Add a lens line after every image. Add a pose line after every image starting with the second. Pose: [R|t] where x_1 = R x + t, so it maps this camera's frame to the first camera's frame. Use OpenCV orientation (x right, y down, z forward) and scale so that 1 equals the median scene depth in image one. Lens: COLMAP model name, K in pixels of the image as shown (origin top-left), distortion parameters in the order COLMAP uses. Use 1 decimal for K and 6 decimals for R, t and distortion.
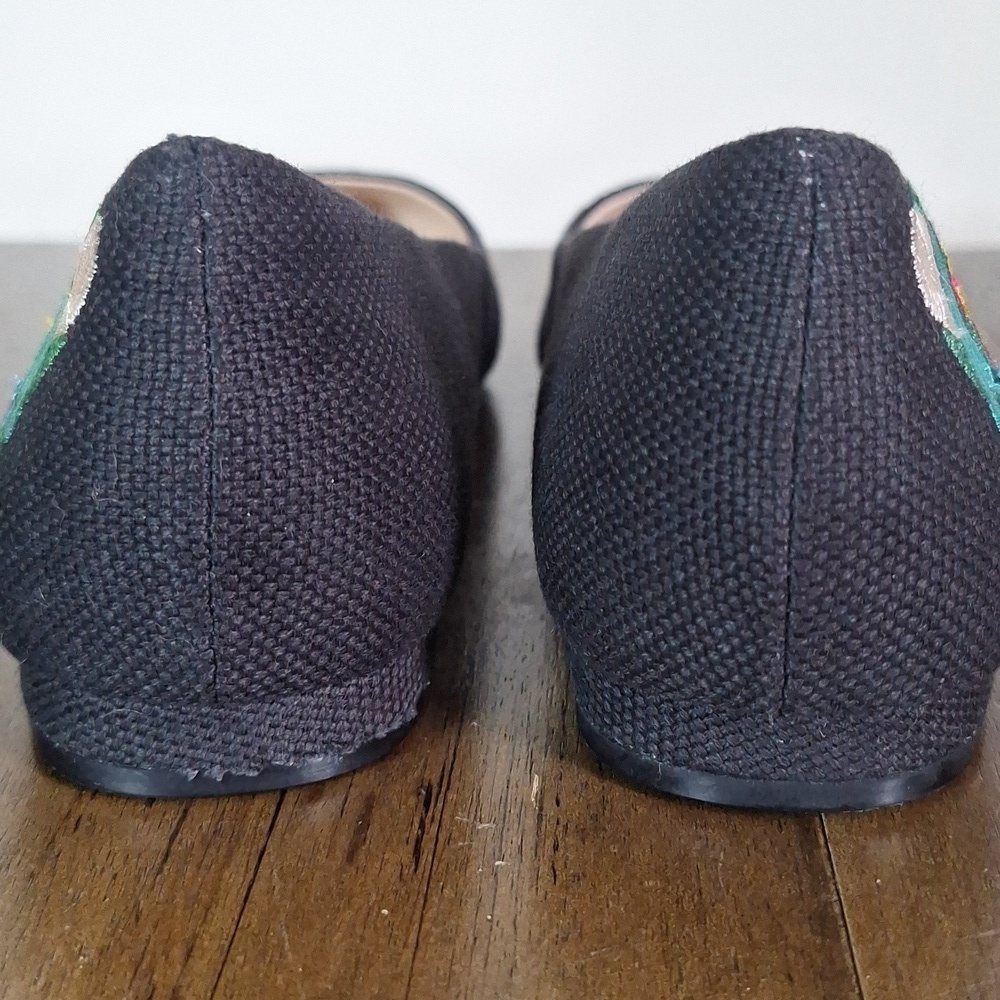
lens RADIAL K [[1583.6, 0, 503.9], [0, 1583.6, 531.3], [0, 0, 1]] dist [0.089432, 0.000000]
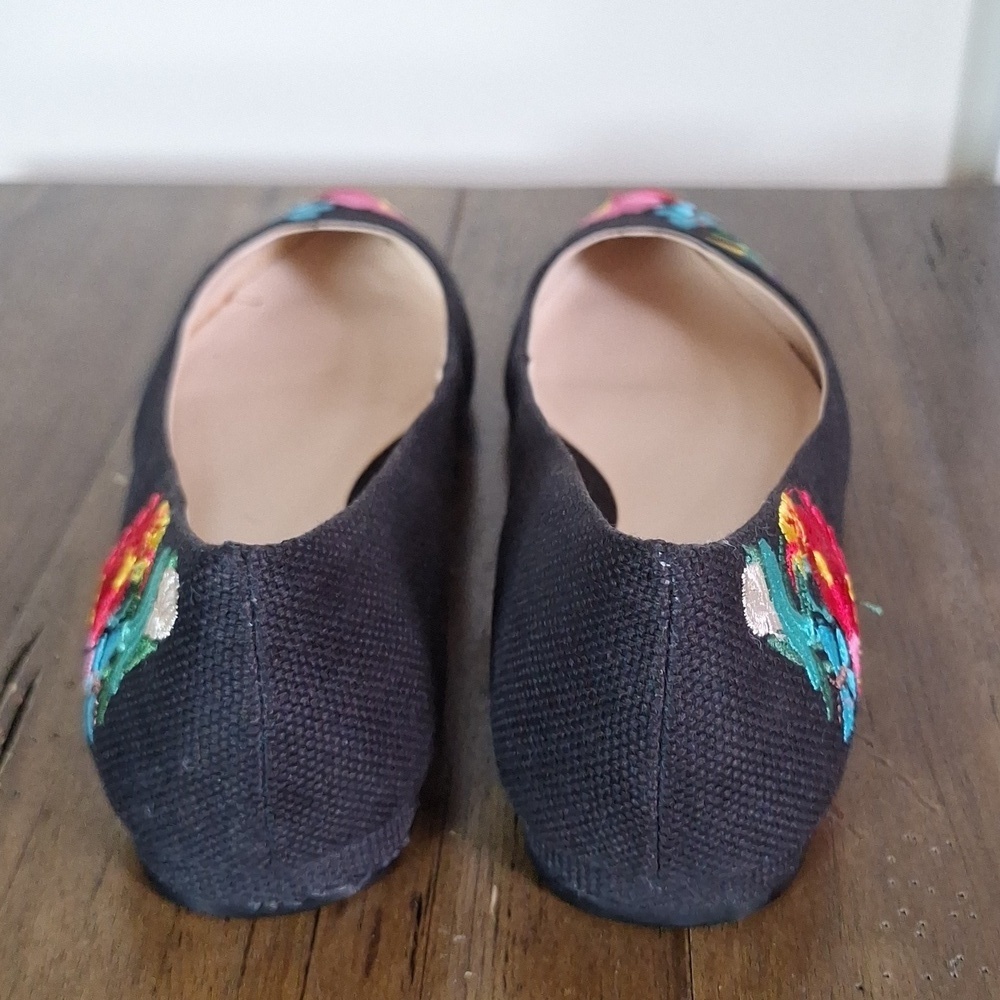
lens RADIAL K [[1580.7, 0, 511.0], [0, 1580.7, 500.7], [0, 0, 1]] dist [0.041302, 0.000000]
pose [[0.999870, -0.015951, 0.002352, 0.041567], [0.015115, 0.978100, 0.207584, -0.541700], [-0.005612, -0.207521, 0.978214, -0.363309]]
